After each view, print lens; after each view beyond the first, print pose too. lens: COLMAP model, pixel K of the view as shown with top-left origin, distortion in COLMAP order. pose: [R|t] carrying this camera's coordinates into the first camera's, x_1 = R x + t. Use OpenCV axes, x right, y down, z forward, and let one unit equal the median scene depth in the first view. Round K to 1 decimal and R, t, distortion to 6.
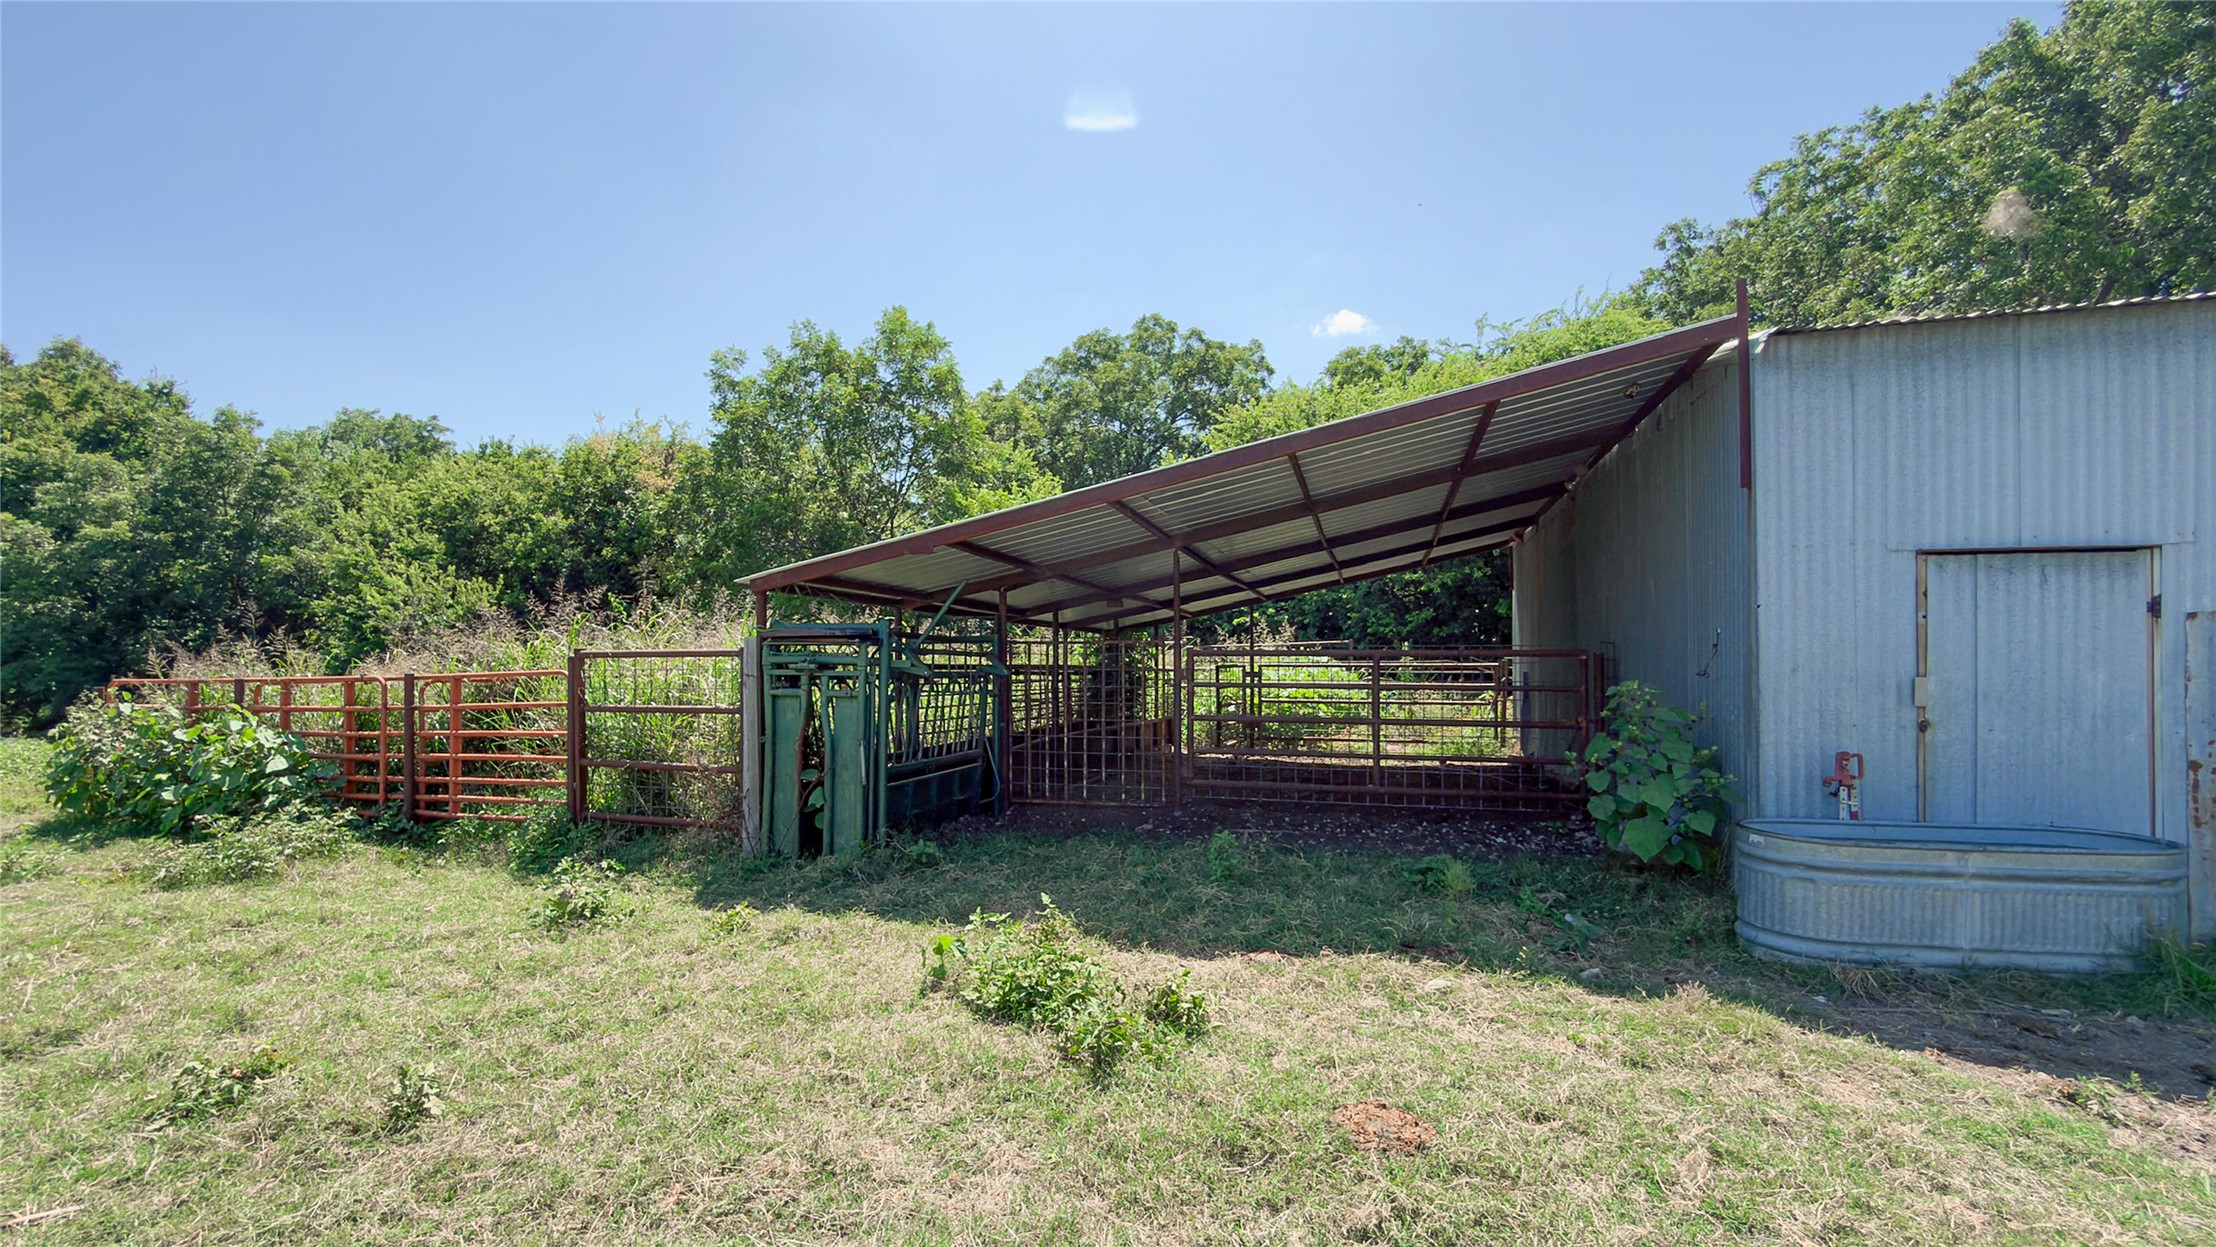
lens RADIAL K [[924.2, 0, 1065.1], [0, 924.2, 661.2], [0, 0, 1]] dist [-0.001891, 0.000229]
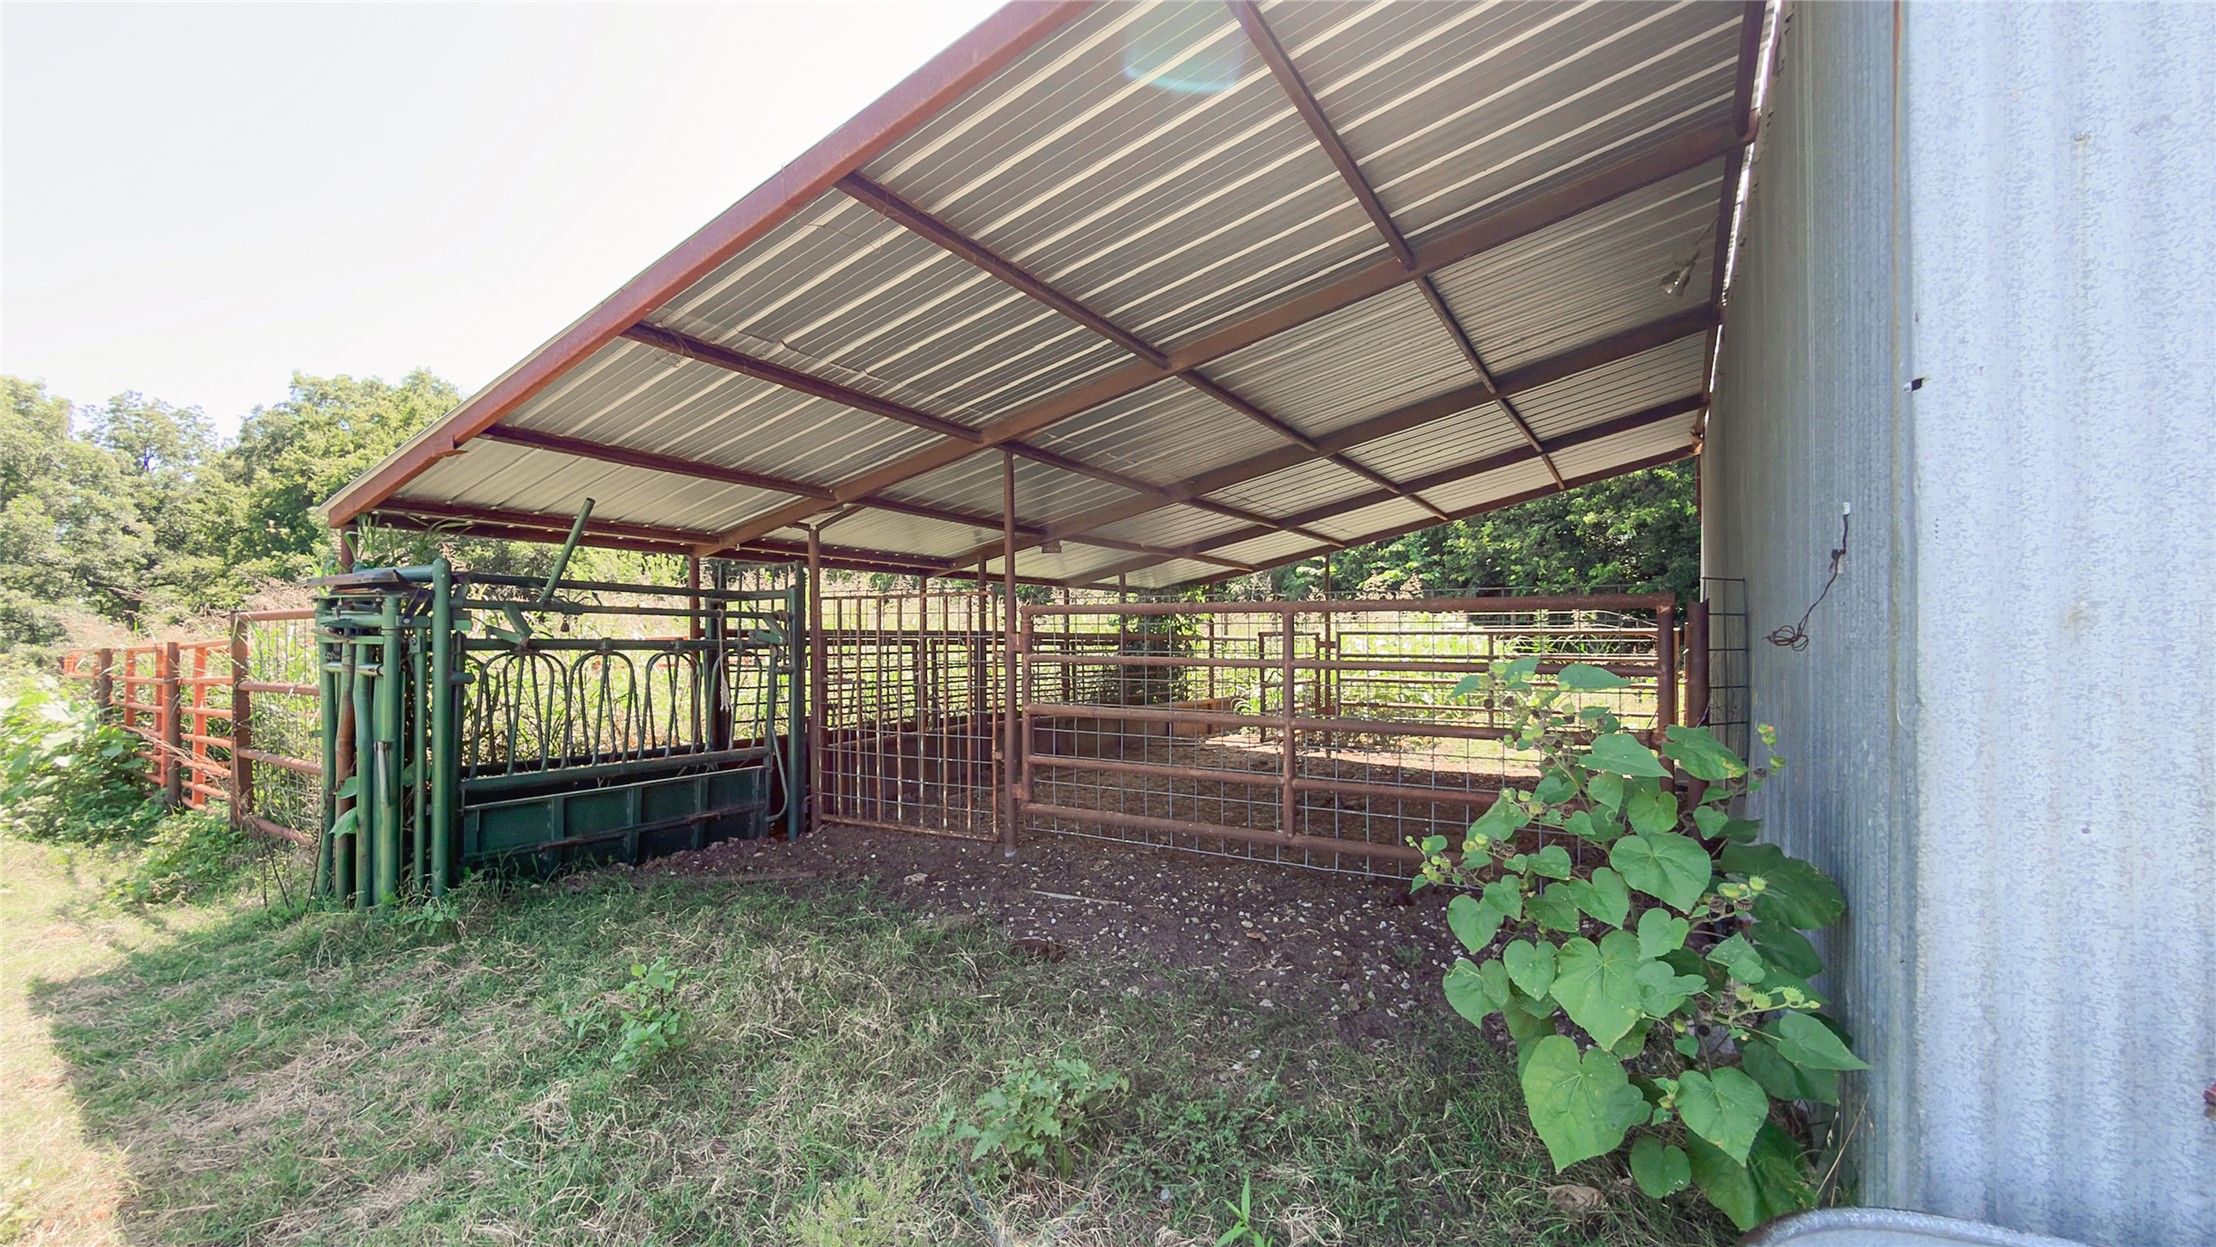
lens RADIAL K [[924.2, 0, 1068.0], [0, 924.2, 636.9], [0, 0, 1]] dist [-0.001891, 0.000229]
pose [[0.969520, 0.002184, -0.245002, 0.578293], [-0.000810, 0.999983, 0.005707, 0.013267], [0.245010, -0.005335, 0.969506, 0.679168]]
